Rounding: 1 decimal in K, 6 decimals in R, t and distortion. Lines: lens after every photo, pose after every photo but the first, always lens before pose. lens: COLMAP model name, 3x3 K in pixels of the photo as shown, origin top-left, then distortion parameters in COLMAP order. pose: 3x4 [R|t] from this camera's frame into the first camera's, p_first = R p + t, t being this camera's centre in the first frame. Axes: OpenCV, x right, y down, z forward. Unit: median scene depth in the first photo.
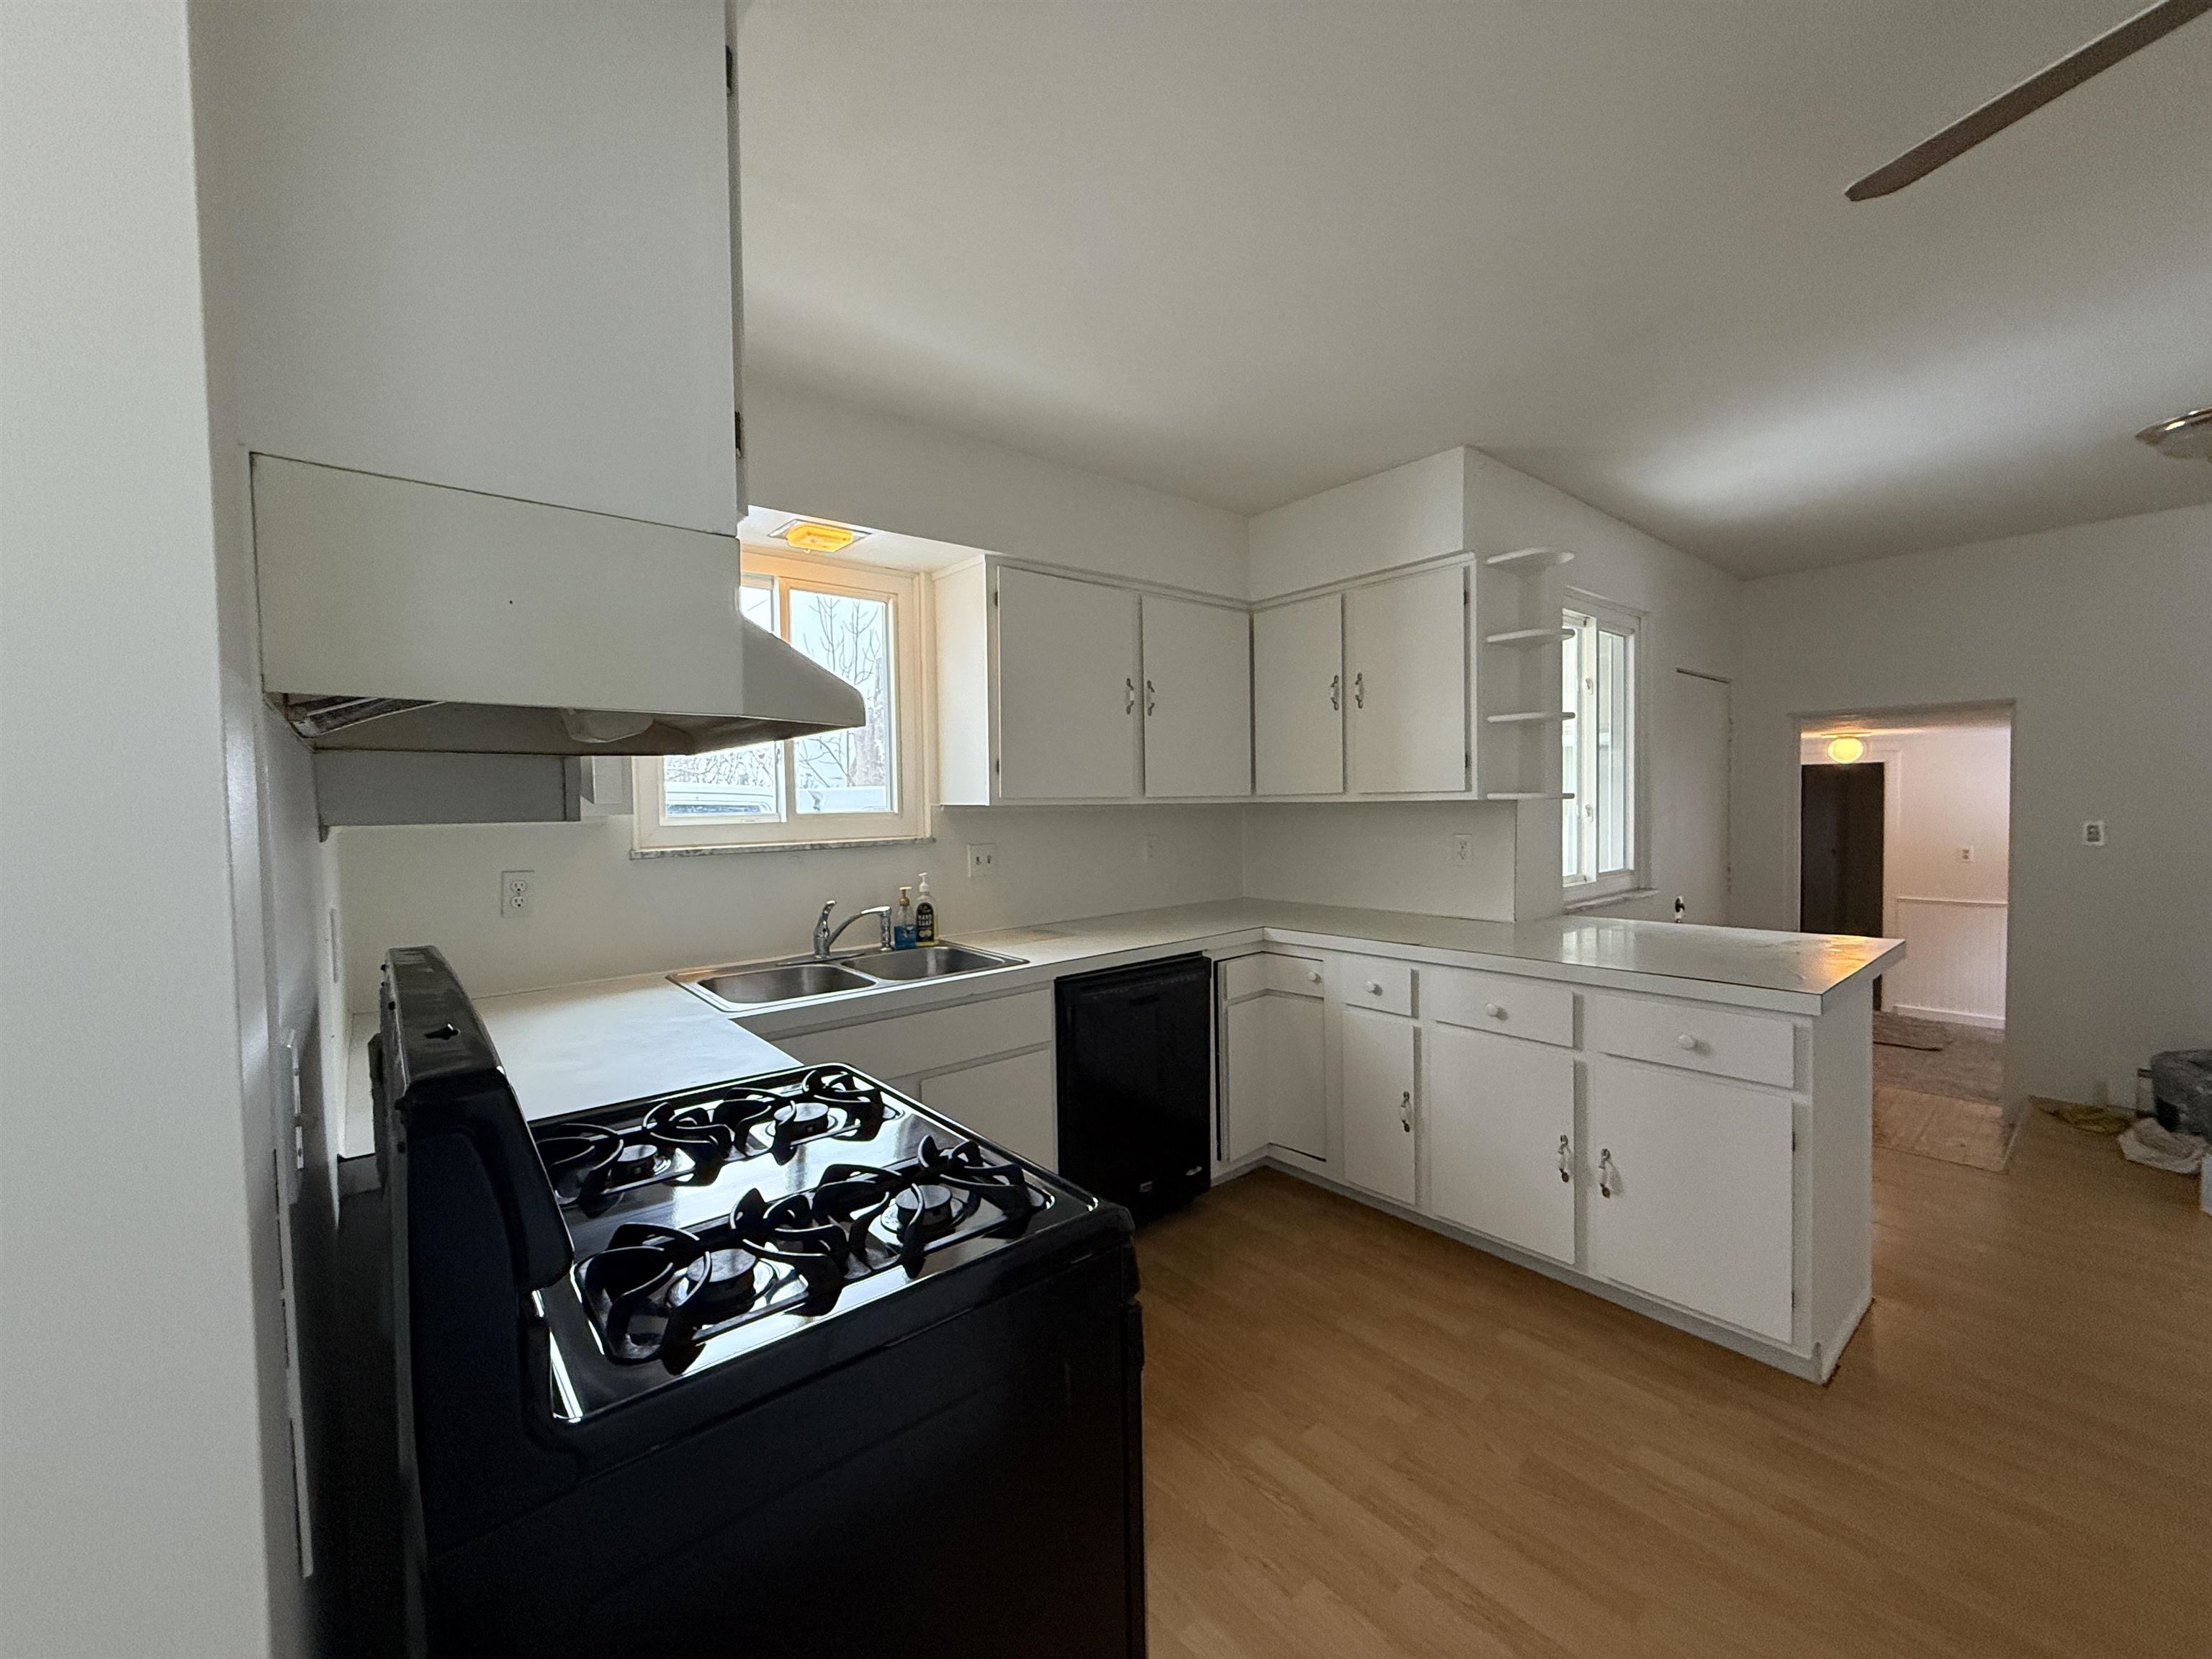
lens RADIAL K [[877.3, 0, 1098.2], [0, 877.3, 828.5], [0, 0, 1]] dist [-0.002977, -0.000204]
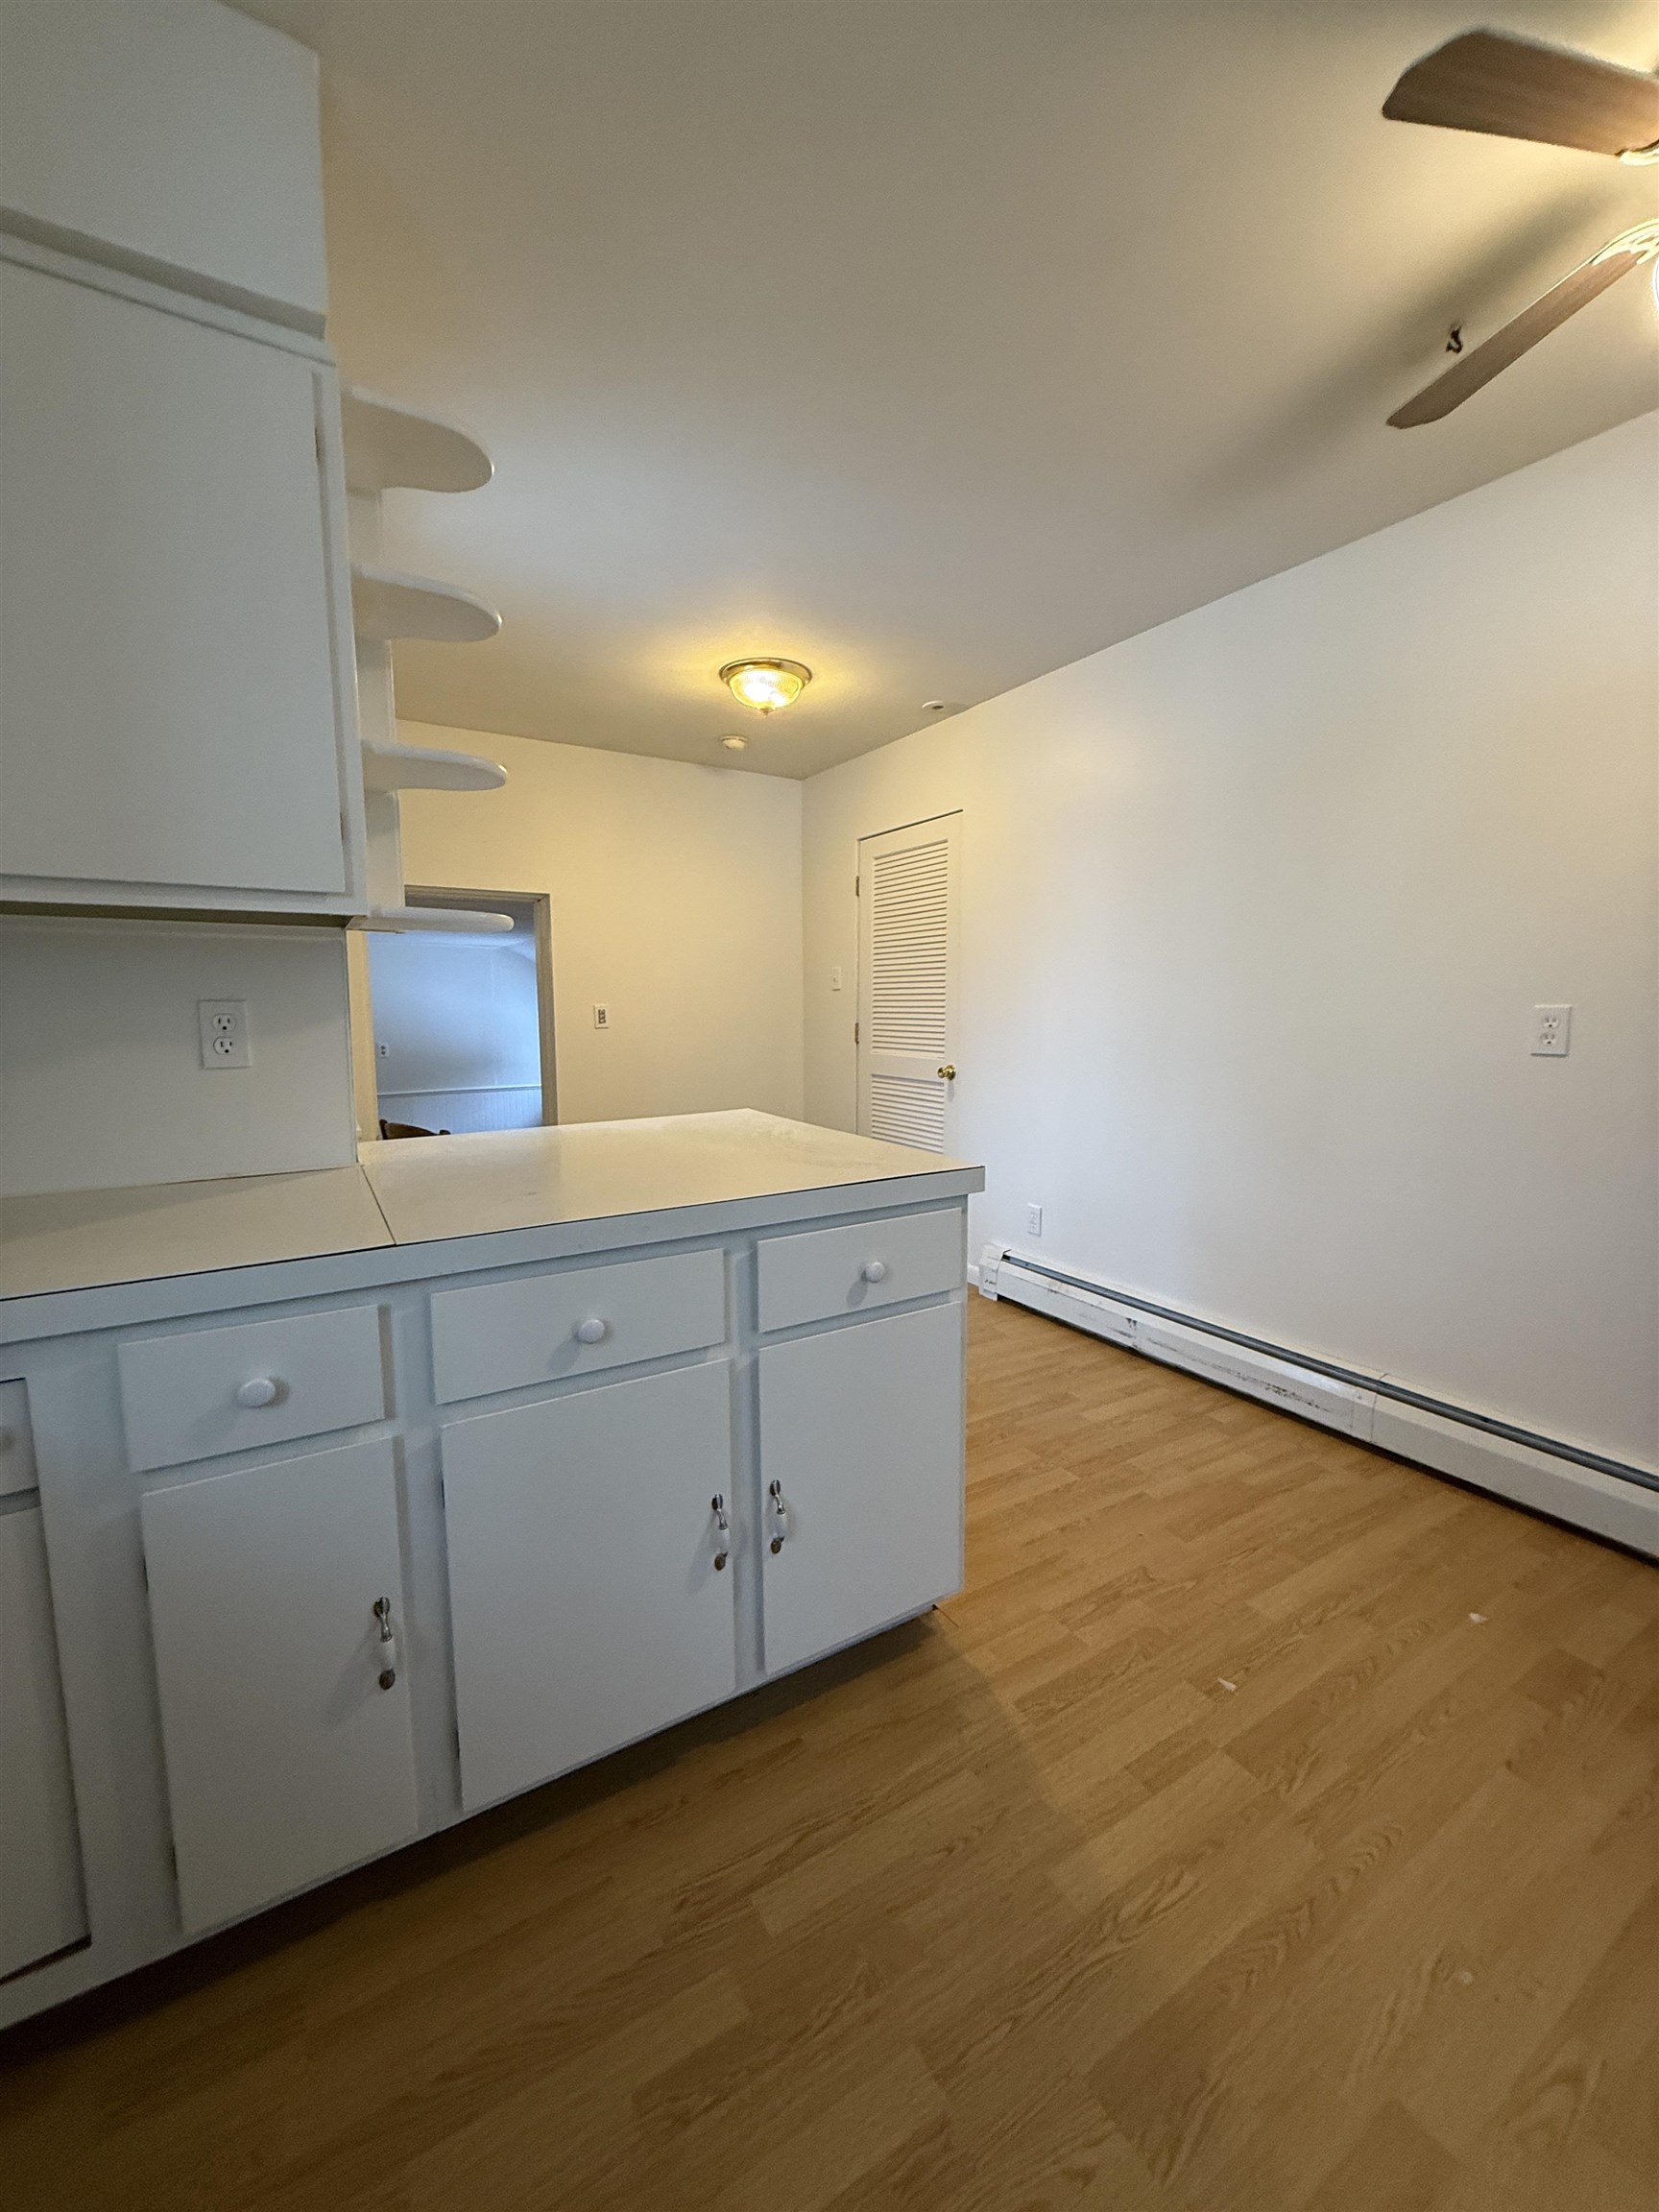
lens RADIAL K [[873.2, 0, 830.4], [0, 873.2, 1096.2], [0, 0, 1]] dist [-0.001301, -0.000070]
pose [[0.141656, -0.085387, 0.986226, -0.004443], [0.034431, 0.996095, 0.081296, 0.034912], [-0.989317, 0.022440, 0.144043, 0.691359]]
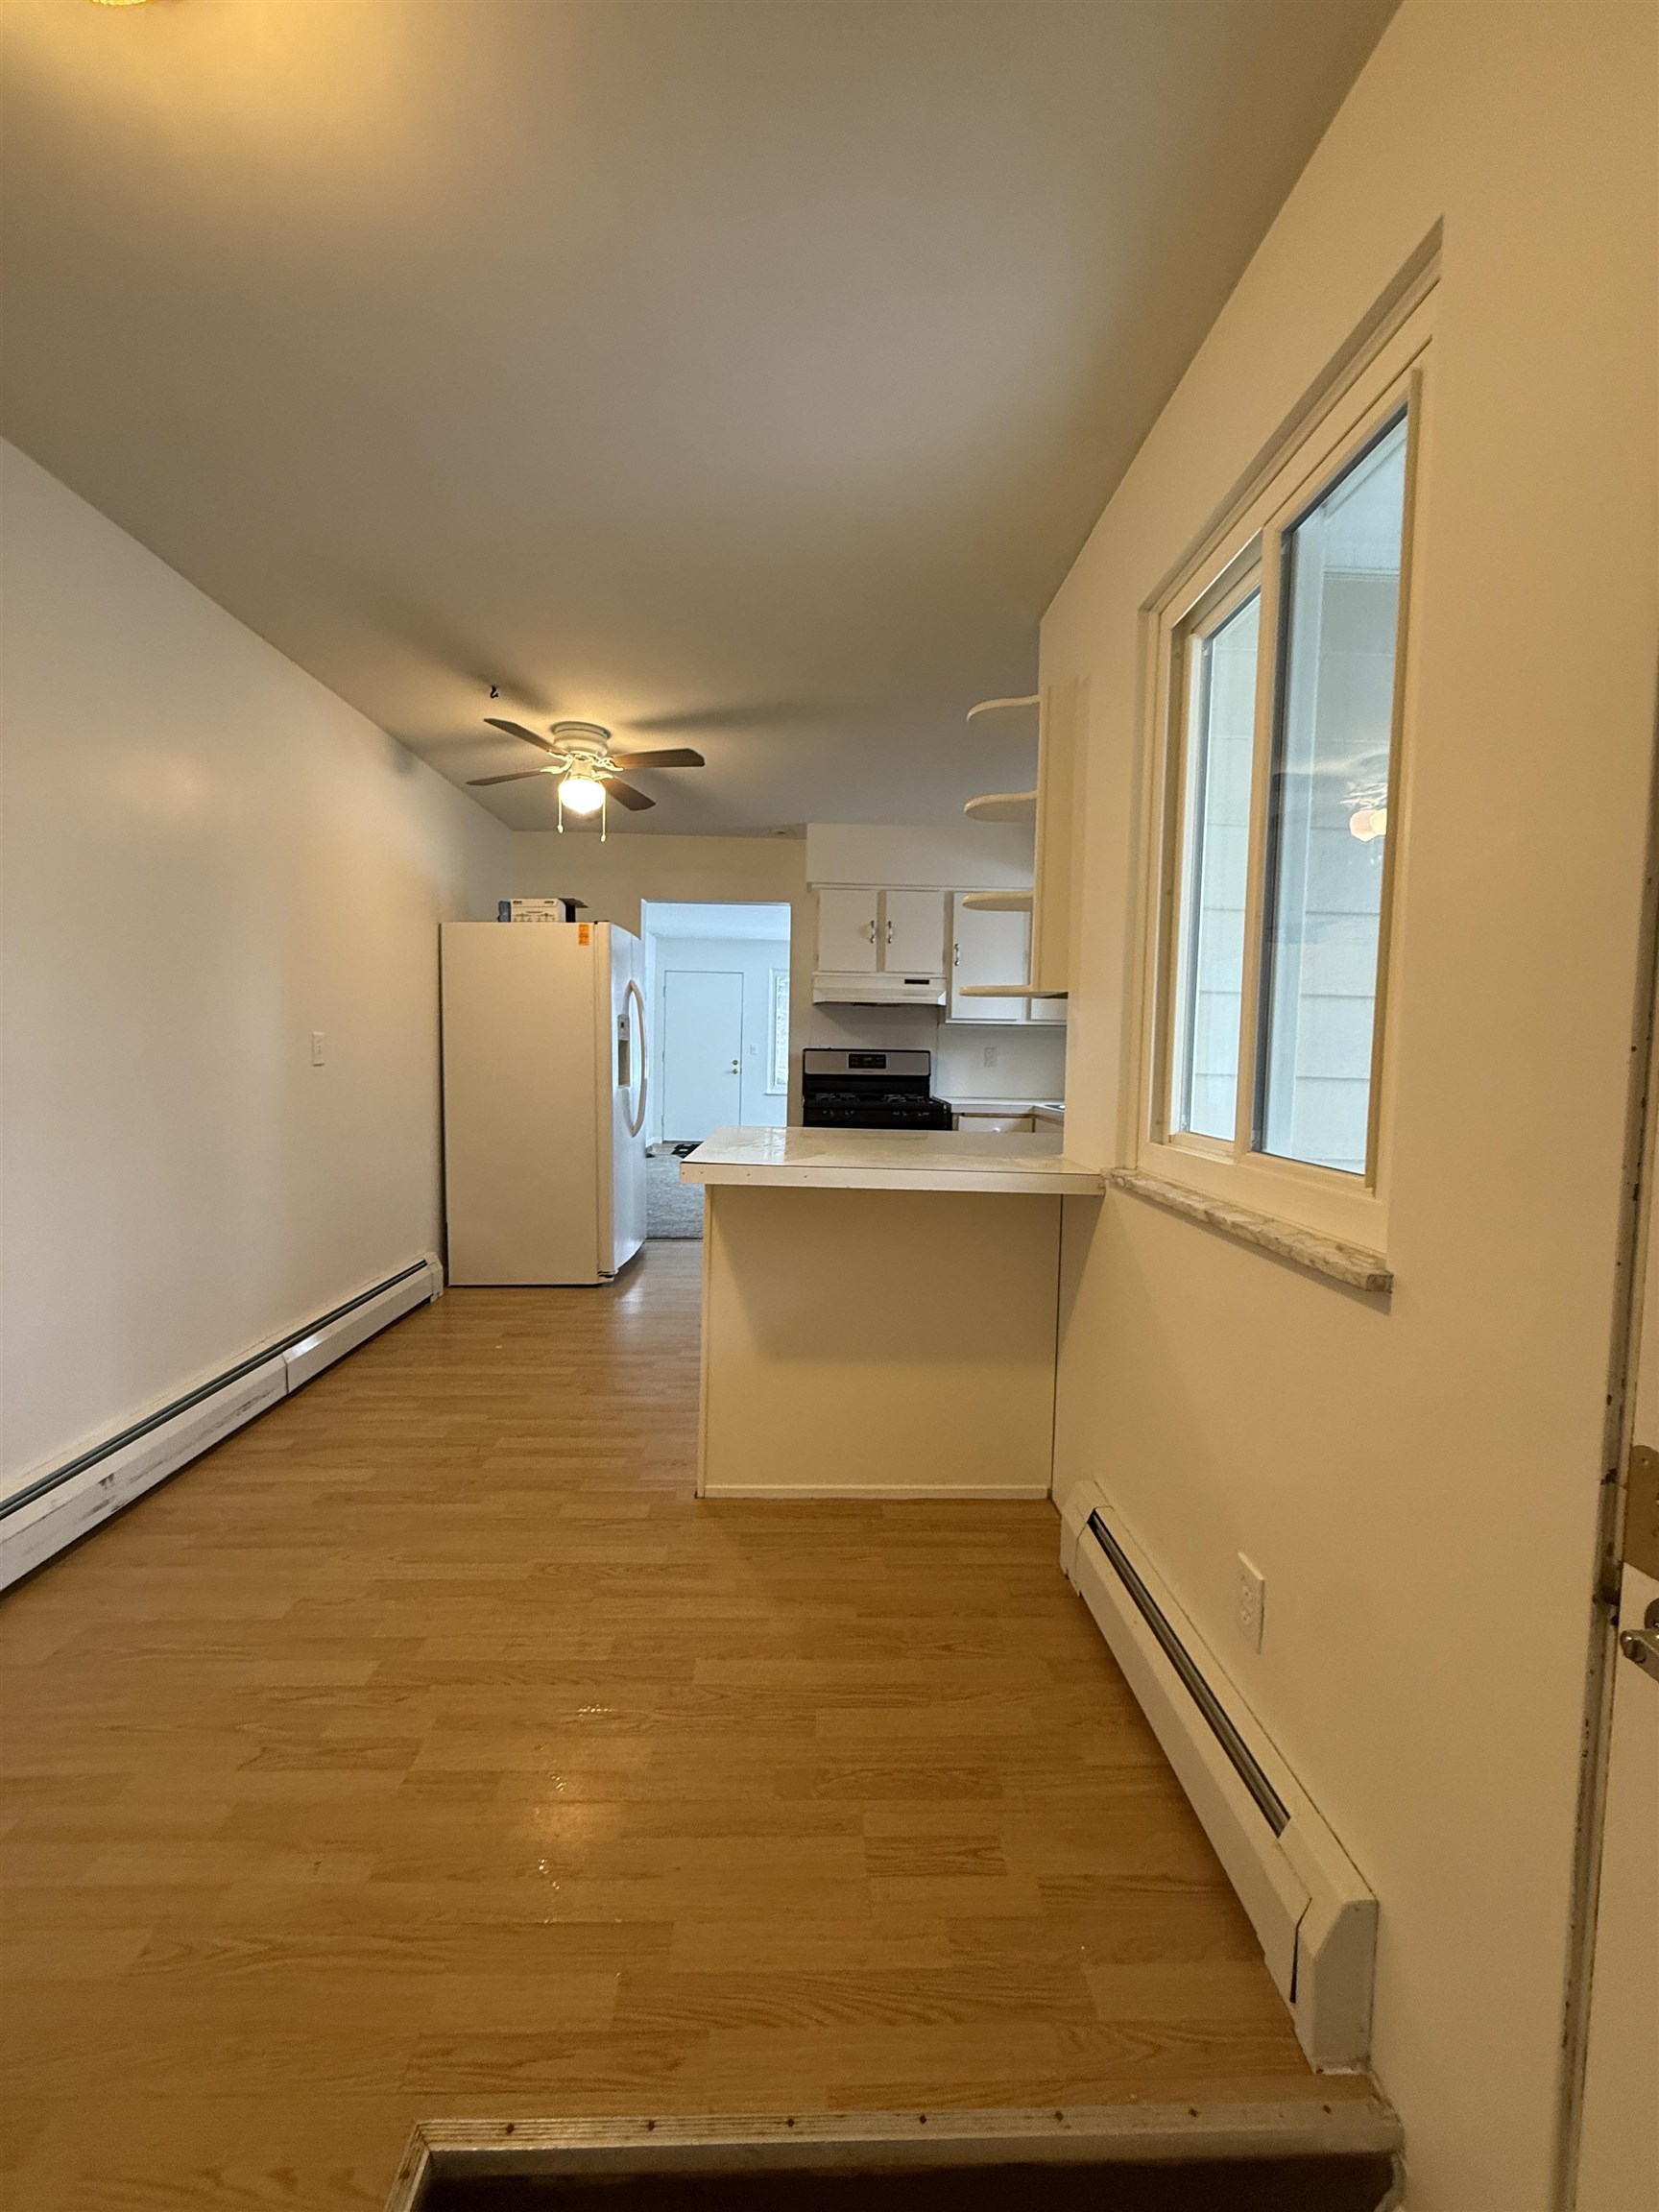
lens RADIAL K [[876.2, 0, 829.2], [0, 876.2, 1098.9], [0, 0, 1]] dist [-0.000507, 0.000166]
pose [[-0.609211, 0.049989, -0.791431, 1.303012], [-0.037582, 0.995070, 0.091781, -0.004285], [0.792117, 0.085657, -0.604329, 1.407145]]
